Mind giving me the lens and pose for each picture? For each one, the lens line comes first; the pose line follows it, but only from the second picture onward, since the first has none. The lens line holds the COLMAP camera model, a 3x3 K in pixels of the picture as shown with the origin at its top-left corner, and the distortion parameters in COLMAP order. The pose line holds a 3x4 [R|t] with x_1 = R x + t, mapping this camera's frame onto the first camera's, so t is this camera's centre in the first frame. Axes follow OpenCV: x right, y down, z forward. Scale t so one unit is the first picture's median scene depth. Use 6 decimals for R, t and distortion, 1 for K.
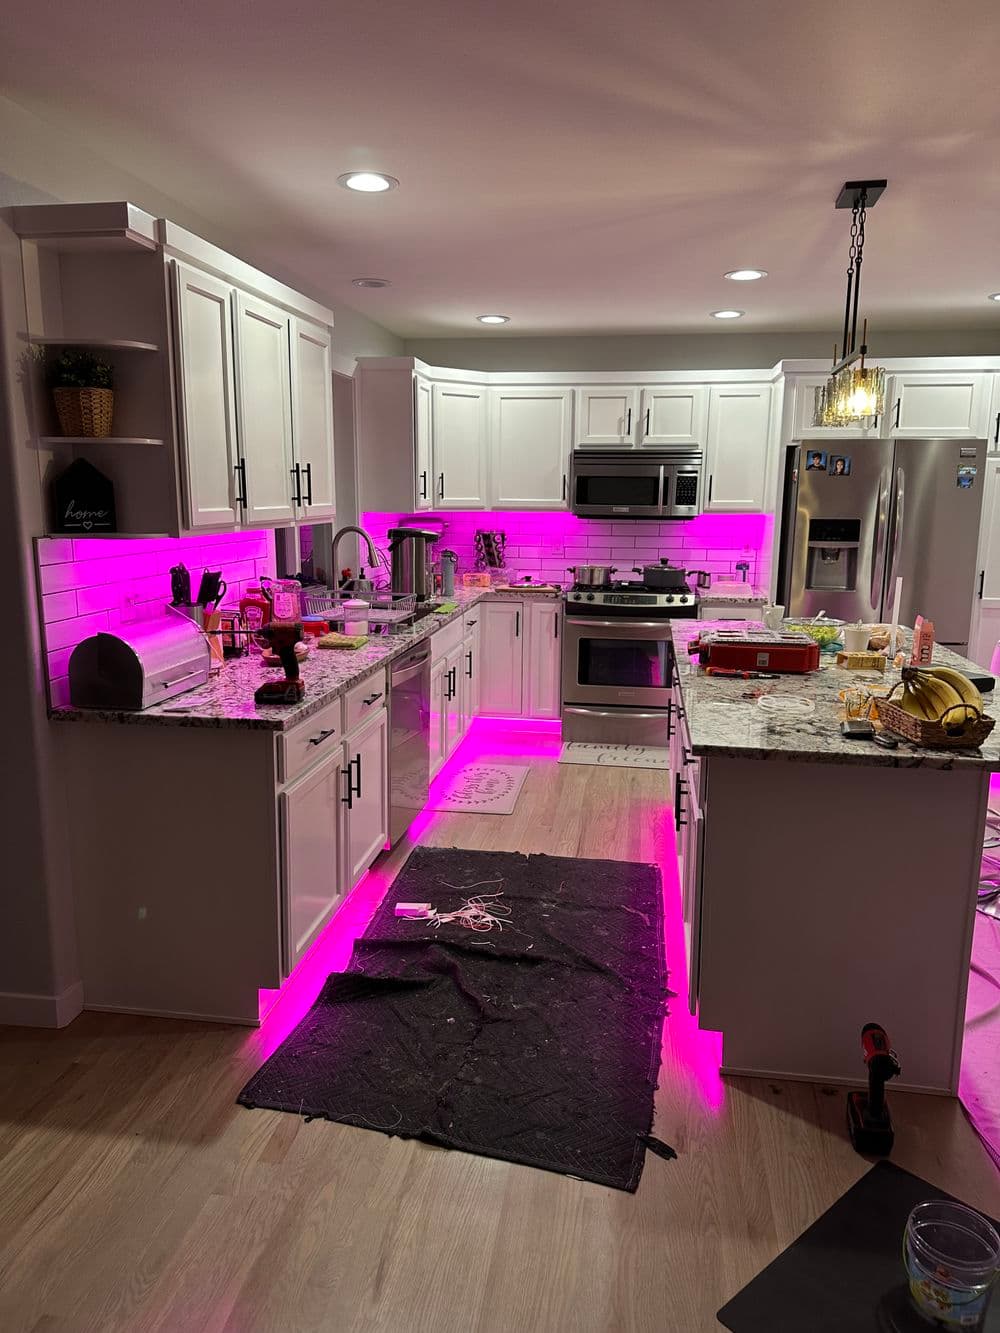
lens RADIAL K [[942.0, 0, 499.3], [0, 942.0, 663.1], [0, 0, 1]] dist [0.006915, -0.012339]
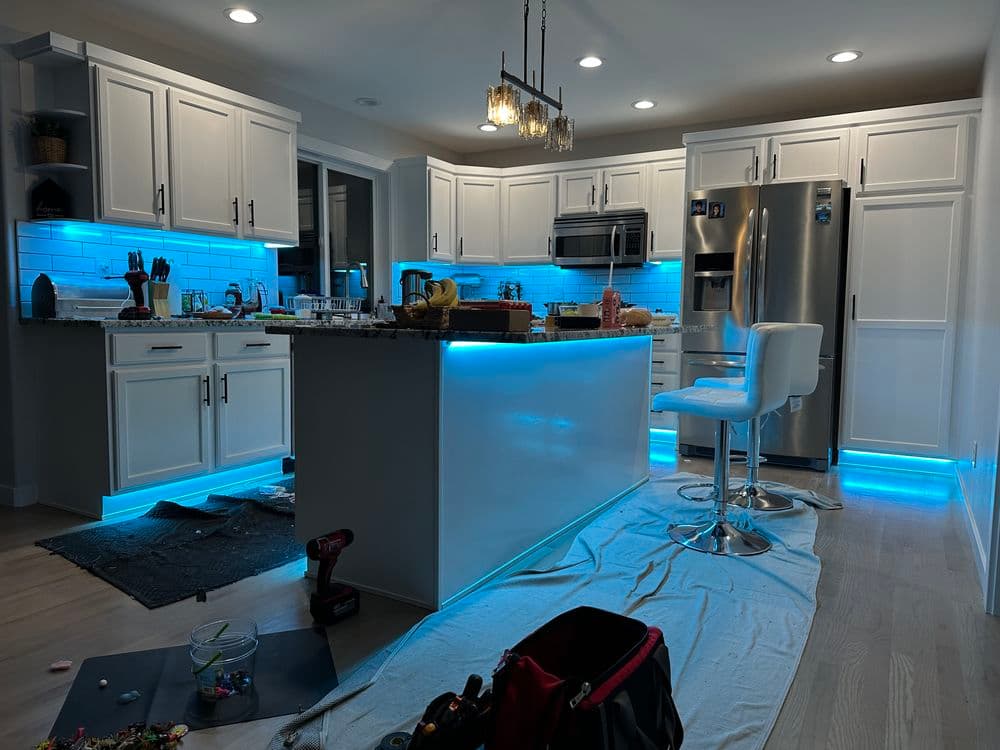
lens RADIAL K [[706.7, 0, 496.6], [0, 706.7, 376.1], [0, 0, 1]] dist [0.006915, -0.012339]
pose [[0.928809, 0.034008, -0.368995, 0.579241], [-0.071282, 0.993580, -0.087852, 0.143848], [0.363638, 0.107901, 0.925270, 0.076335]]
